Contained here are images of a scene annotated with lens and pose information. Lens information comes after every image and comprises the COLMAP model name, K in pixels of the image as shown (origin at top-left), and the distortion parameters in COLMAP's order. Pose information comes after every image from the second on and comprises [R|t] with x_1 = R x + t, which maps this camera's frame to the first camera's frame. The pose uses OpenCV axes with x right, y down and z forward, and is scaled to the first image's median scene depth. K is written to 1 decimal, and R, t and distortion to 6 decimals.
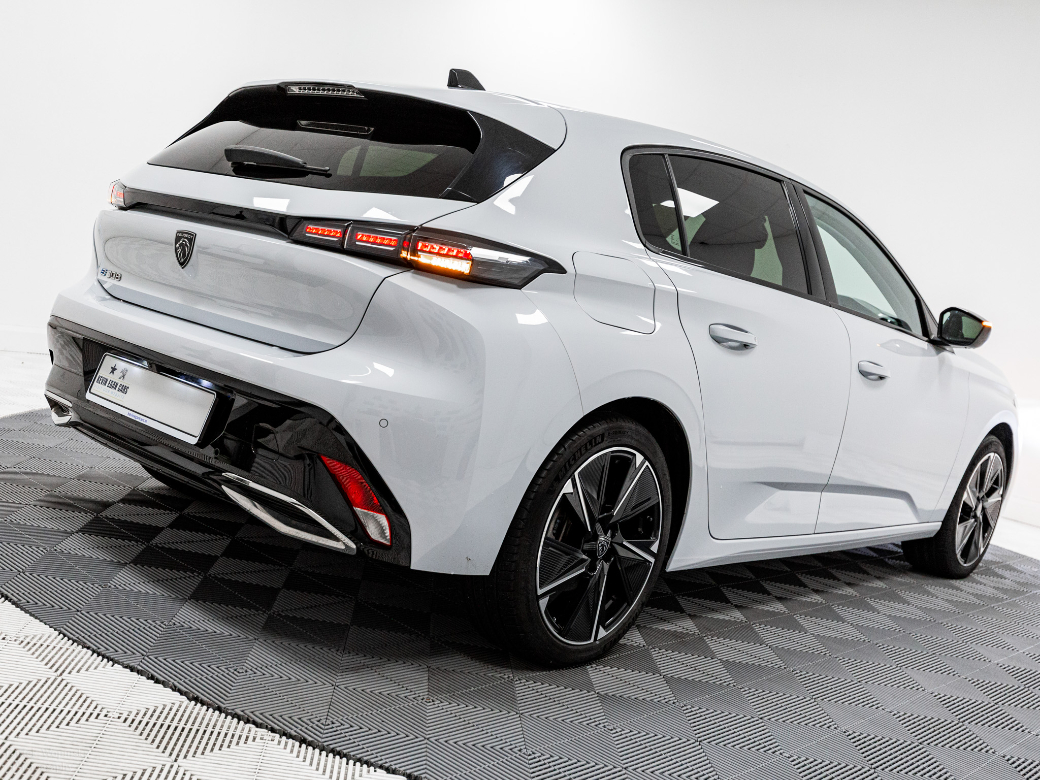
lens RADIAL K [[1109.7, 0, 520.0], [0, 1109.7, 390.3], [0, 0, 1]] dist [0.035752, 0.000000]
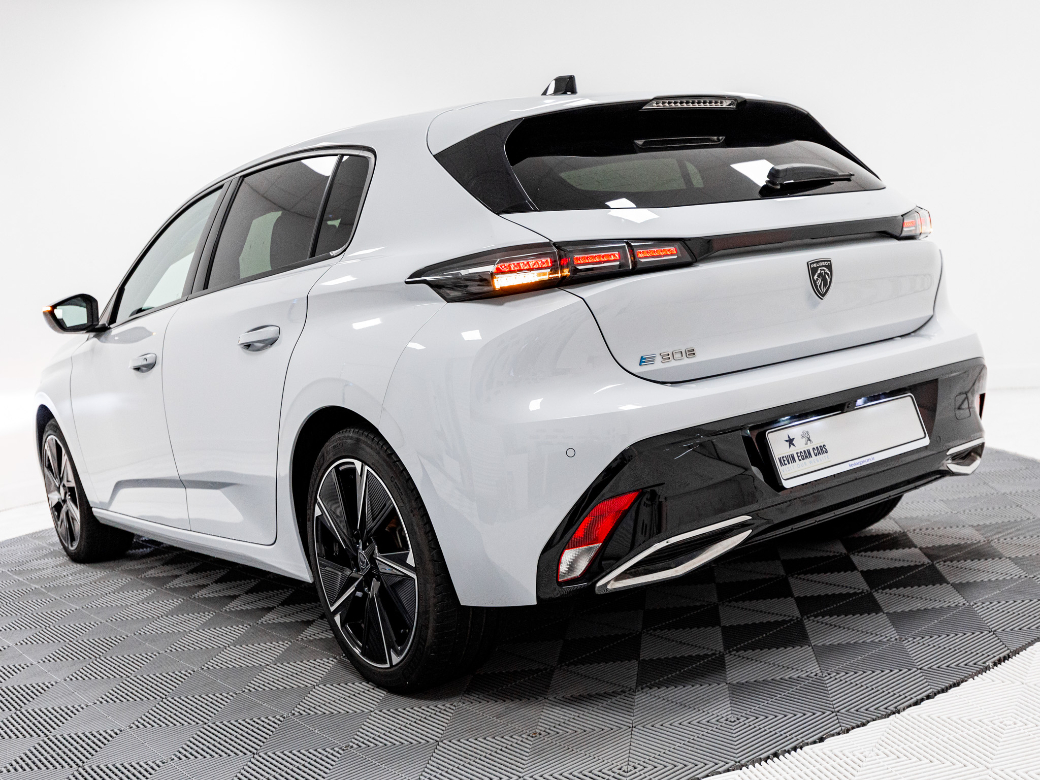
lens RADIAL K [[1109.7, 0, 515.6], [0, 1109.7, 363.3], [0, 0, 1]] dist [0.035752, 0.000000]
pose [[0.182870, -0.273116, 0.944440, -1.206309], [0.261509, 0.939544, 0.221065, -0.321967], [-0.947719, 0.206554, 0.243237, 0.993552]]
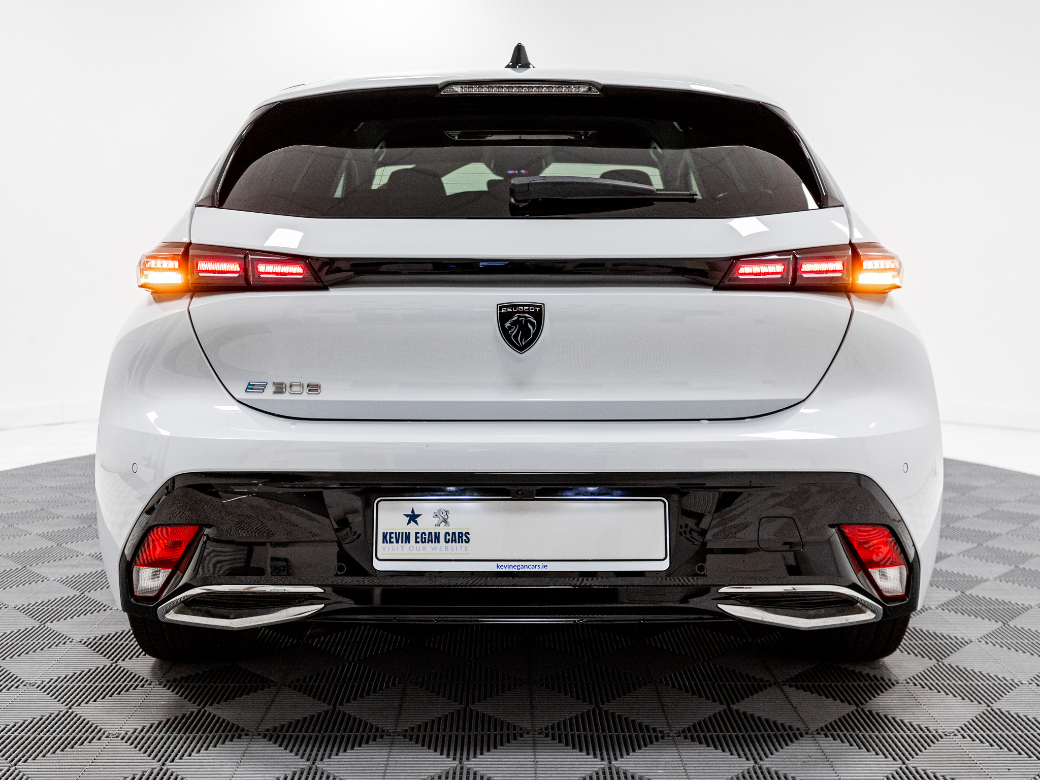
lens RADIAL K [[1109.7, 0, 533.5], [0, 1109.7, 377.6], [0, 0, 1]] dist [0.035752, 0.000000]
pose [[0.733558, -0.250152, 0.631915, -0.738894], [0.203647, 0.967979, 0.146784, -0.193406], [-0.648398, 0.021013, 0.761011, 0.422539]]
